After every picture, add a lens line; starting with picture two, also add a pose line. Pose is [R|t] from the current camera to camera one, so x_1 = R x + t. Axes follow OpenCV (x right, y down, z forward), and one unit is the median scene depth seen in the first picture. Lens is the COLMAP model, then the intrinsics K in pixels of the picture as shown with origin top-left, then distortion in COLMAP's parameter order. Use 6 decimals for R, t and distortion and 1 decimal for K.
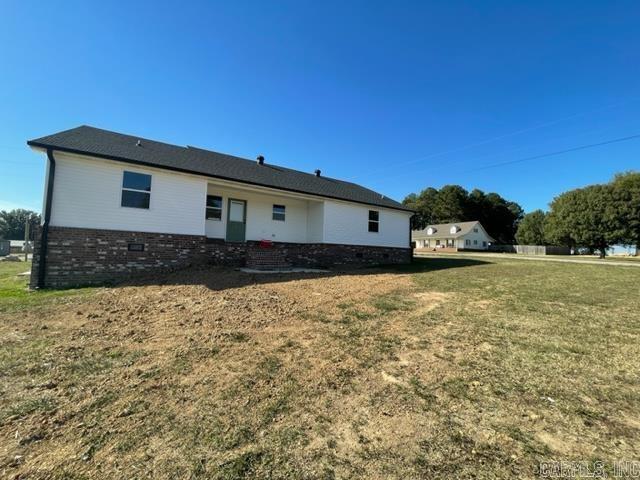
lens RADIAL K [[257.4, 0, 320.1], [0, 257.4, 242.9], [0, 0, 1]] dist [-0.001187, -0.000298]
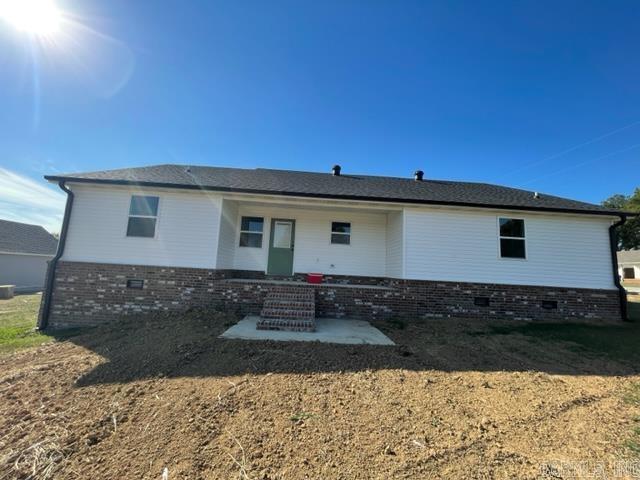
lens RADIAL K [[259.3, 0, 320.4], [0, 259.3, 239.8], [0, 0, 1]] dist [-0.002519, -0.000258]
pose [[0.867541, -0.051759, -0.494665, 0.156590], [-0.001925, 0.994214, -0.107404, -0.026710], [0.497362, 0.094129, 0.862422, 0.410752]]
